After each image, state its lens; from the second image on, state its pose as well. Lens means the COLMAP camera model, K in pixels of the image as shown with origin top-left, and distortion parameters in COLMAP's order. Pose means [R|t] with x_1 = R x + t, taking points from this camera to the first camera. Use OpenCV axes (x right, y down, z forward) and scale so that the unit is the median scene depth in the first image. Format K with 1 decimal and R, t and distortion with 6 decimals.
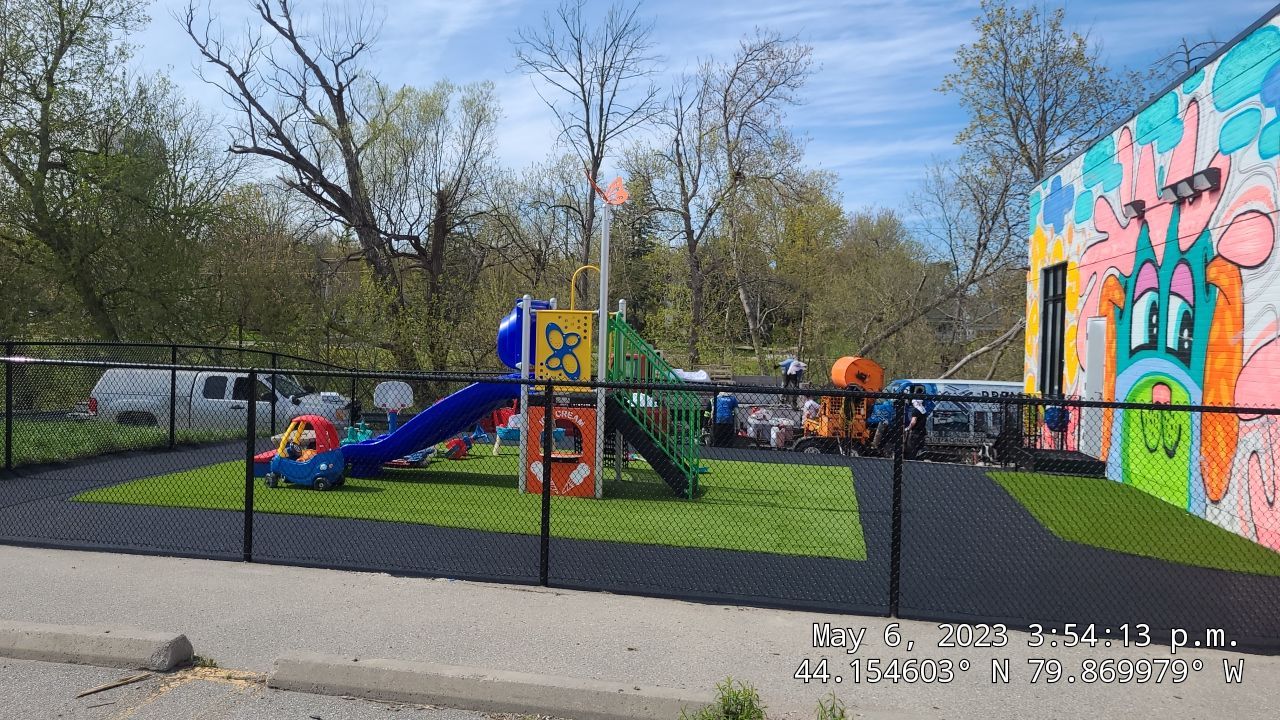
lens RADIAL K [[986.4, 0, 638.3], [0, 986.4, 355.9], [0, 0, 1]] dist [0.041703, -0.034285]
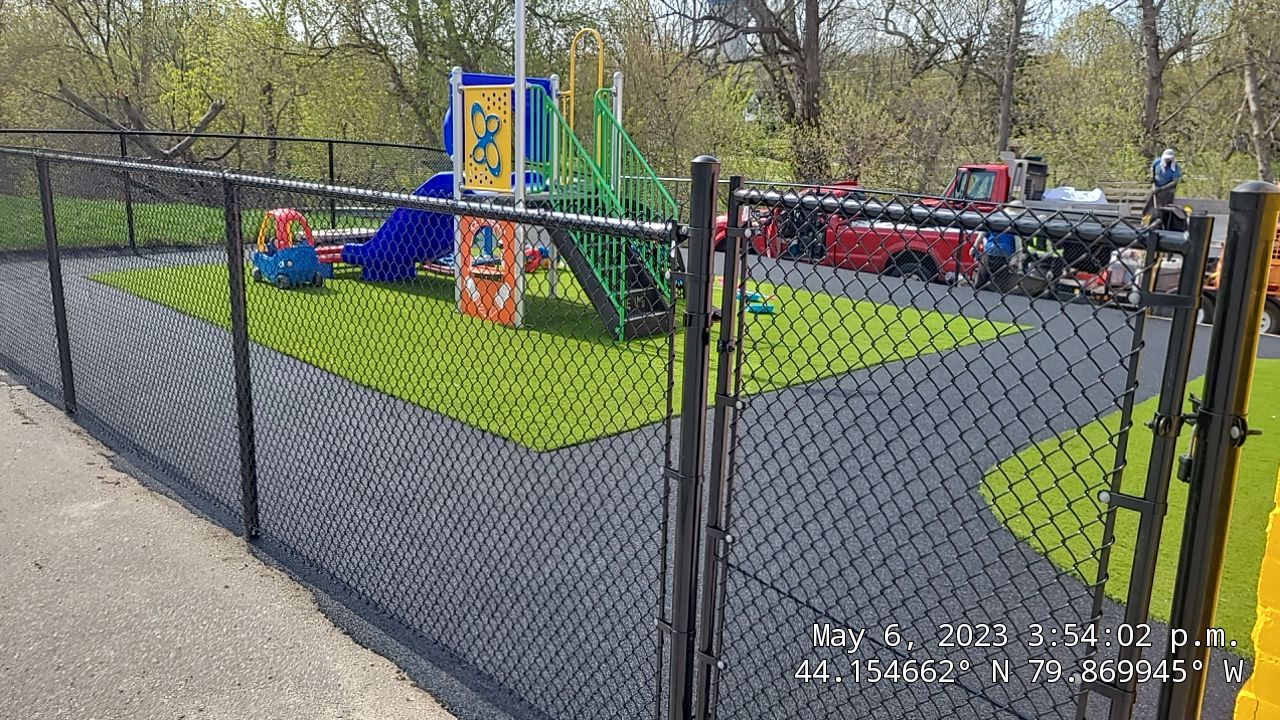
lens RADIAL K [[986.4, 0, 638.8], [0, 986.4, 363.6], [0, 0, 1]] dist [0.041703, -0.034285]
pose [[0.824122, 0.121130, -0.553309, 0.486876], [-0.017943, 0.981958, 0.188244, 0.020601], [0.566129, -0.145208, 0.811427, 0.397946]]
